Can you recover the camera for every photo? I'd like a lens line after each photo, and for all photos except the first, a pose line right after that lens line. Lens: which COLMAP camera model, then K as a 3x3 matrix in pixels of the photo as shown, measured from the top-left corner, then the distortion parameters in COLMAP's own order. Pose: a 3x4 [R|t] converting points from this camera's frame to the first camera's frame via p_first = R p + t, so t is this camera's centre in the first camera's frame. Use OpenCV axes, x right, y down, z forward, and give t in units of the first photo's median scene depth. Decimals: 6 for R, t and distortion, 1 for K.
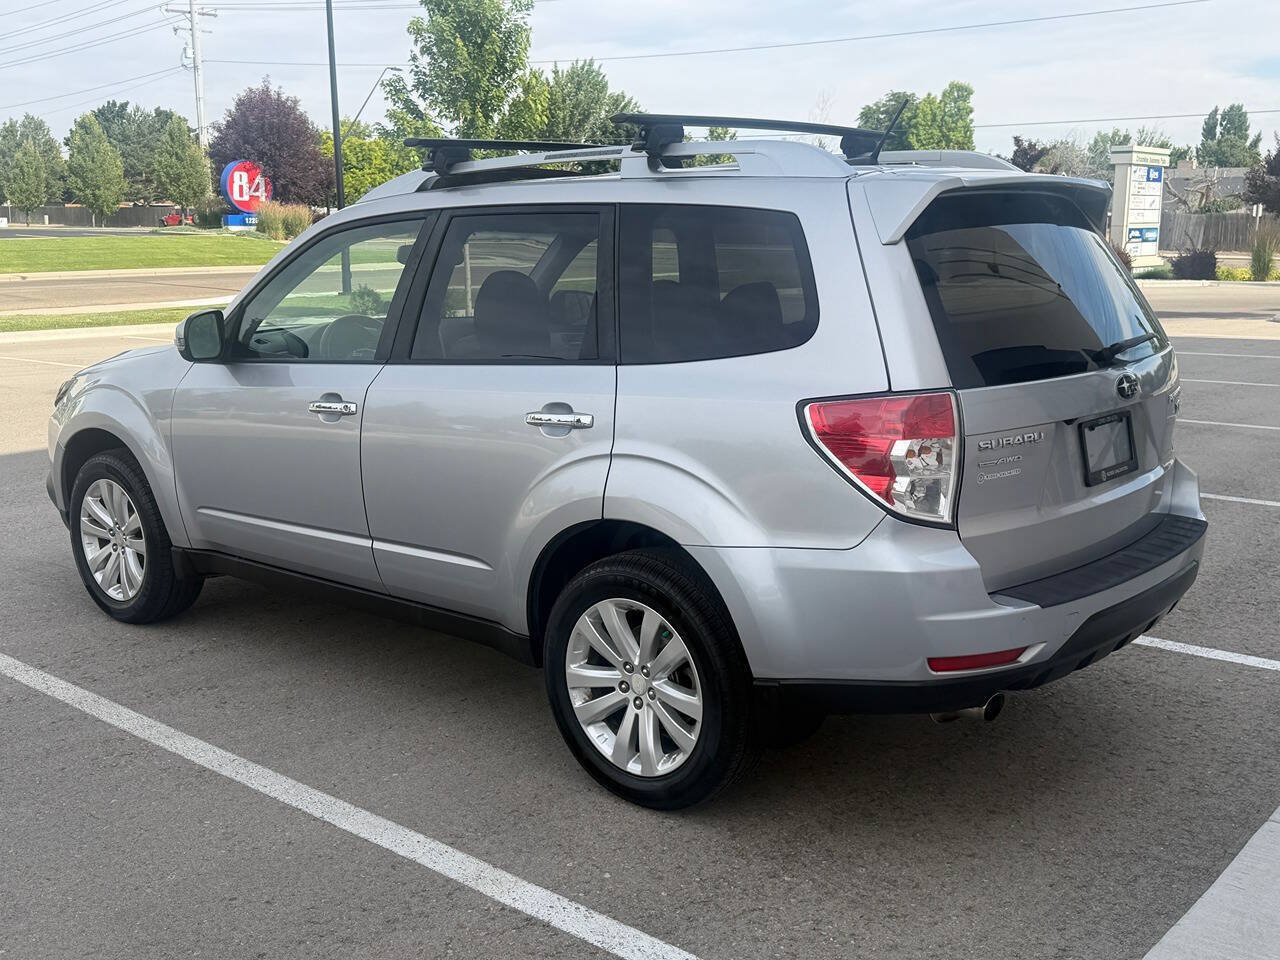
lens RADIAL K [[1321.3, 0, 640.0], [0, 1321.3, 480.0], [0, 0, 1]] dist [0.198492, -0.435651]
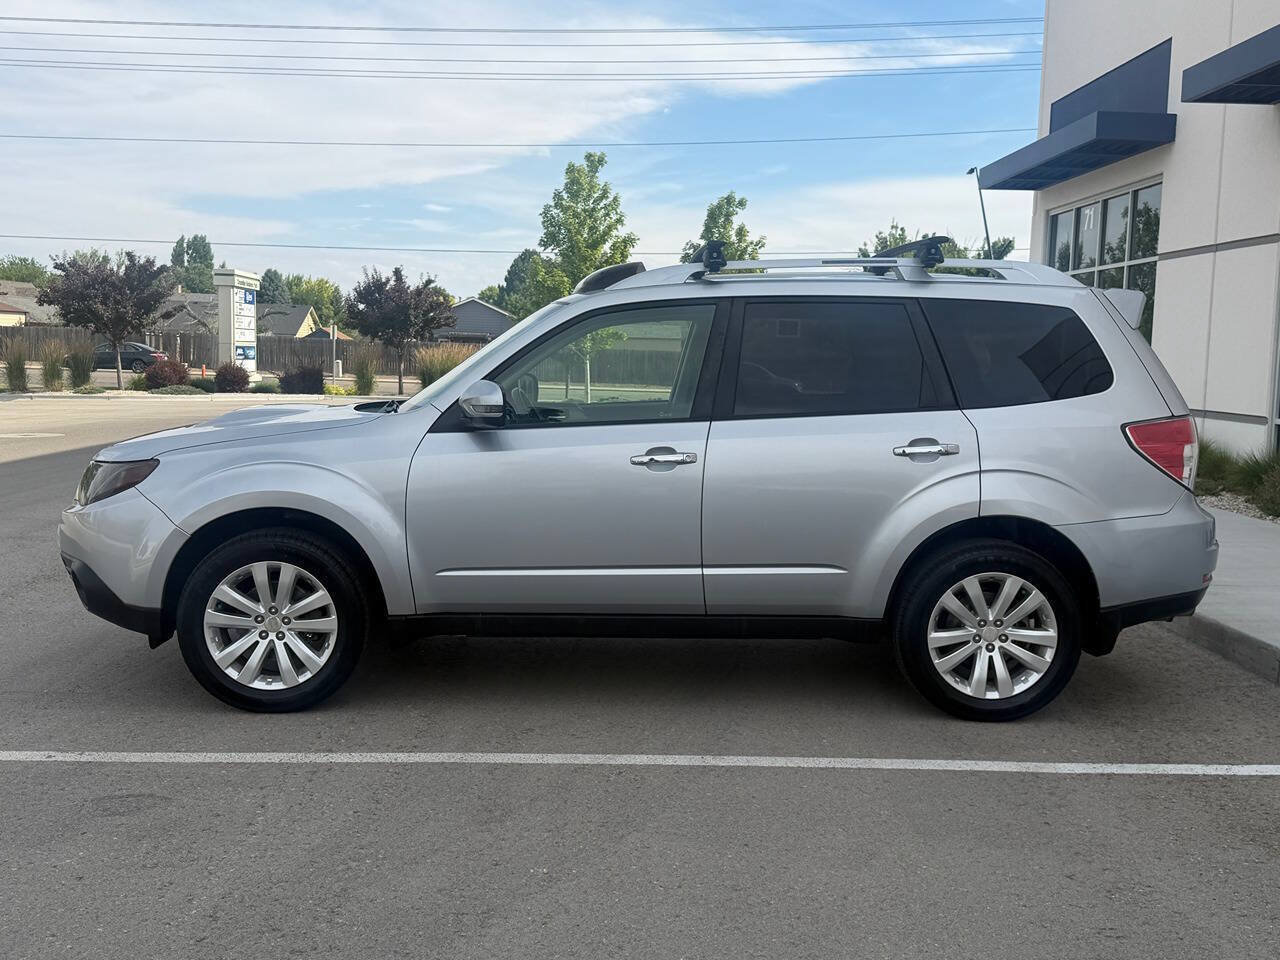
lens RADIAL K [[1321.3, 0, 640.0], [0, 1321.3, 480.0], [0, 0, 1]] dist [0.198492, -0.435651]
pose [[0.742555, -0.043979, 0.668339, -1.064293], [0.102333, 0.993576, -0.048316, 0.019050], [-0.661921, 0.104271, 0.742286, 0.151854]]
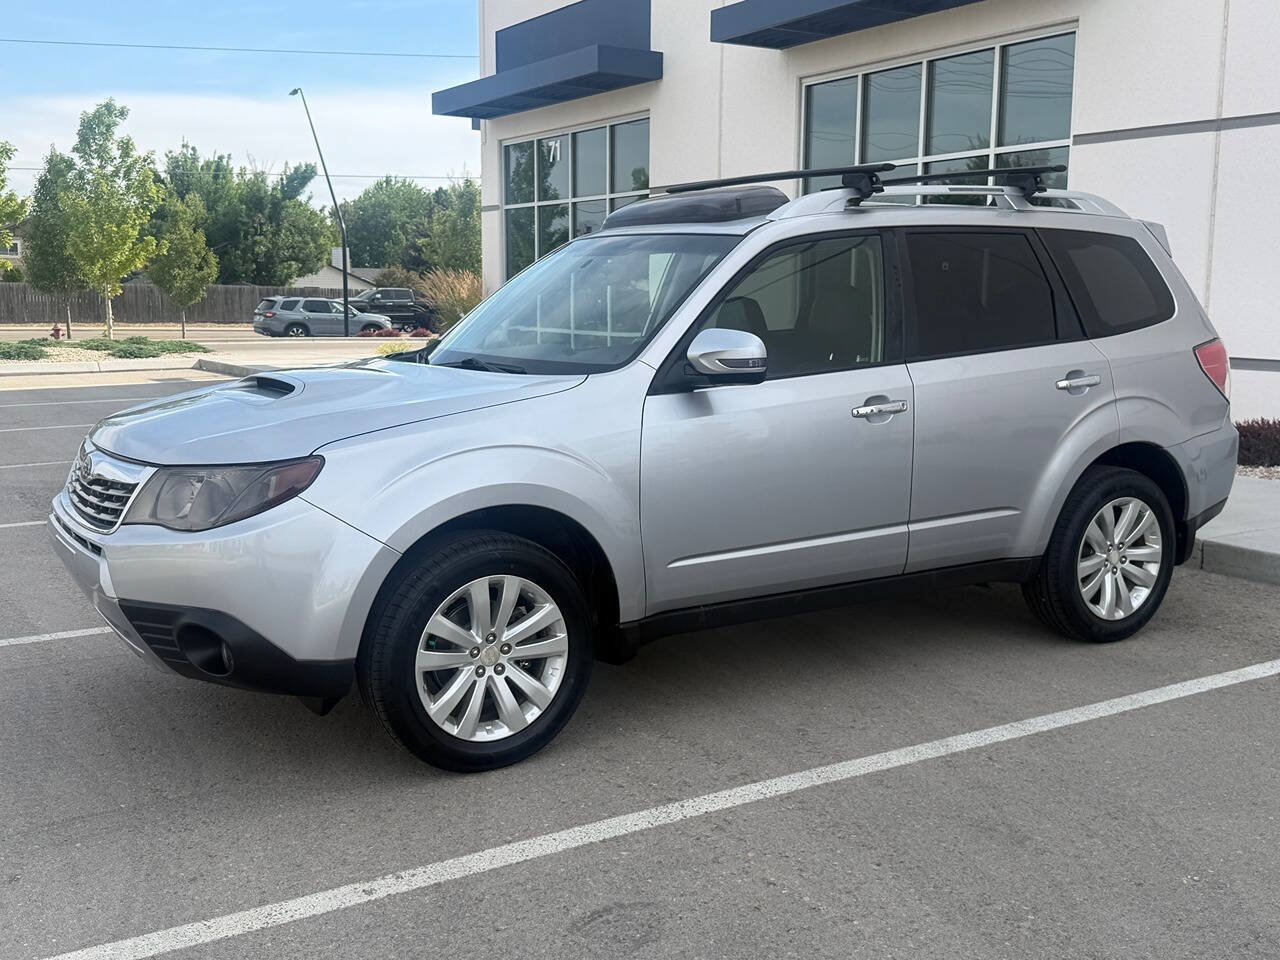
lens RADIAL K [[1321.3, 0, 640.0], [0, 1321.3, 480.0], [0, 0, 1]] dist [0.198492, -0.435651]
pose [[0.294400, -0.130891, 0.946676, -1.341914], [0.177080, 0.980894, 0.080553, -0.122235], [-0.939133, 0.143923, 0.311954, 0.886482]]
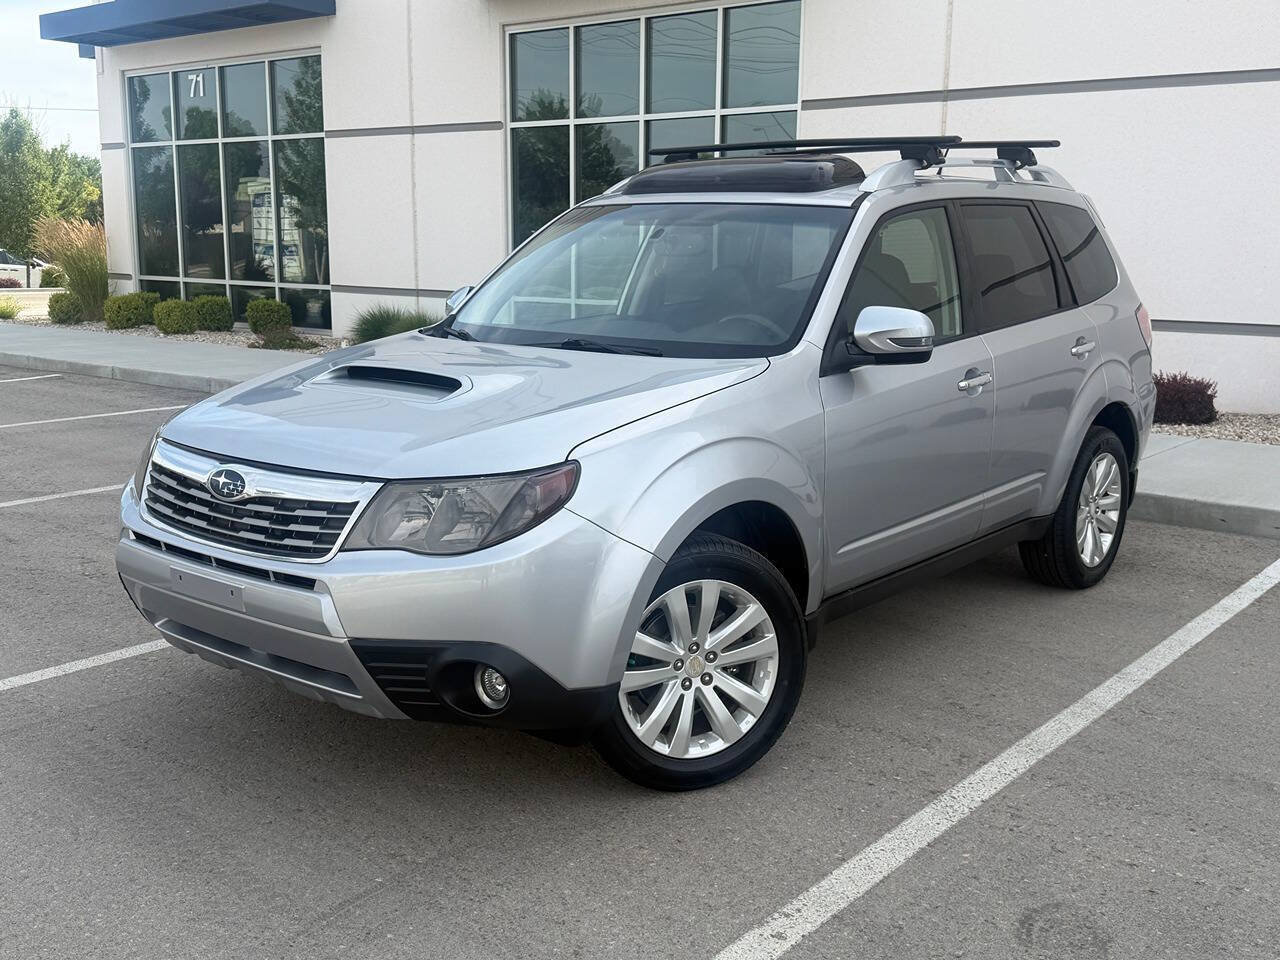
lens RADIAL K [[1321.3, 0, 640.0], [0, 1321.3, 480.0], [0, 0, 1]] dist [0.198492, -0.435651]
pose [[-0.037095, -0.175035, 0.983863, -1.341629], [0.182827, 0.966735, 0.178881, -0.227410], [-0.982445, 0.186512, -0.003860, 1.330464]]
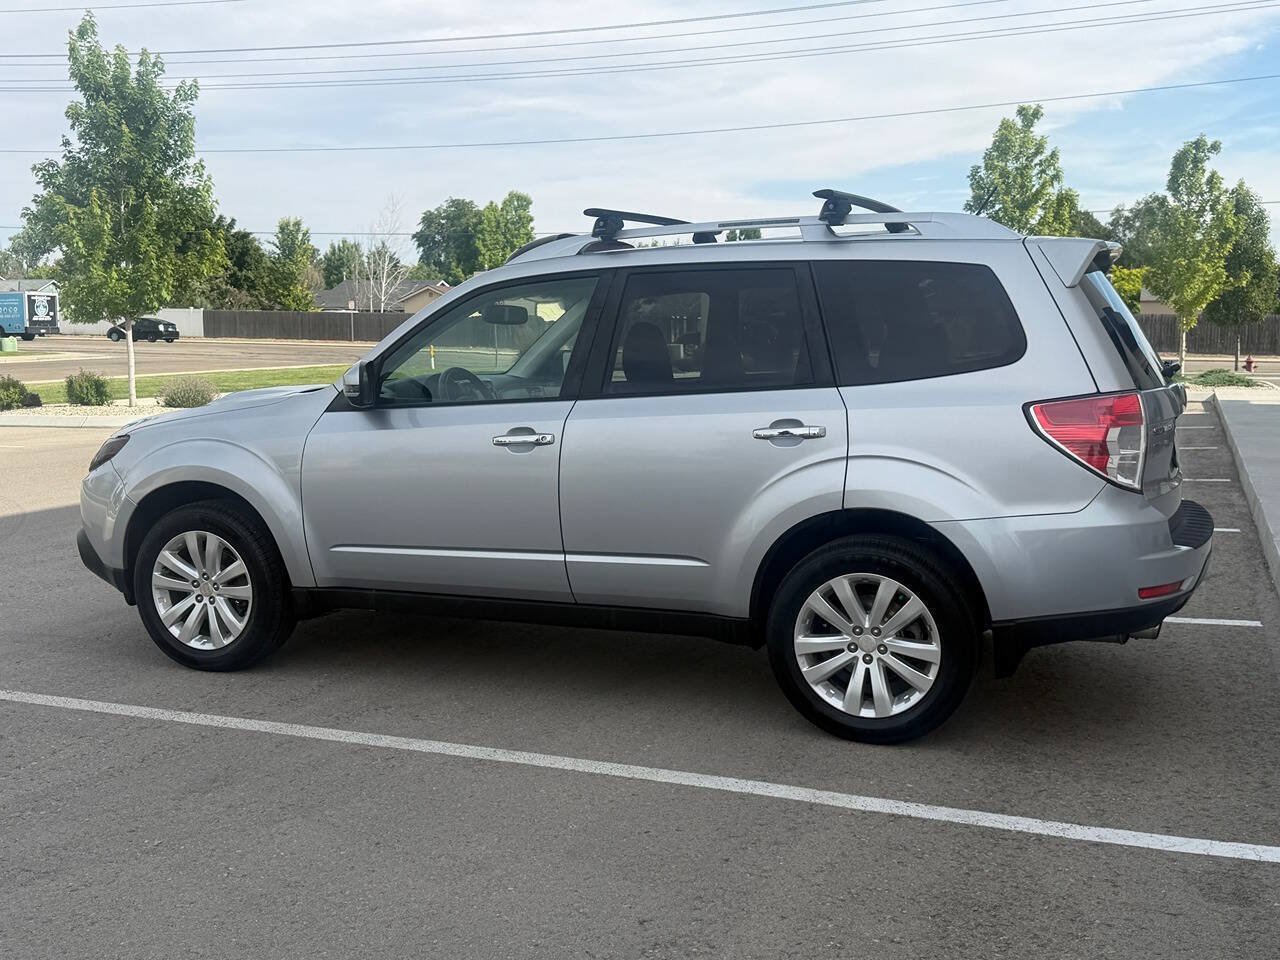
lens RADIAL K [[1321.3, 0, 640.0], [0, 1321.3, 480.0], [0, 0, 1]] dist [0.198492, -0.435651]
pose [[0.946534, -0.037894, 0.320370, -0.516321], [0.061267, 0.996119, -0.063190, 0.059168], [-0.316733, 0.079440, 0.945182, -0.099521]]
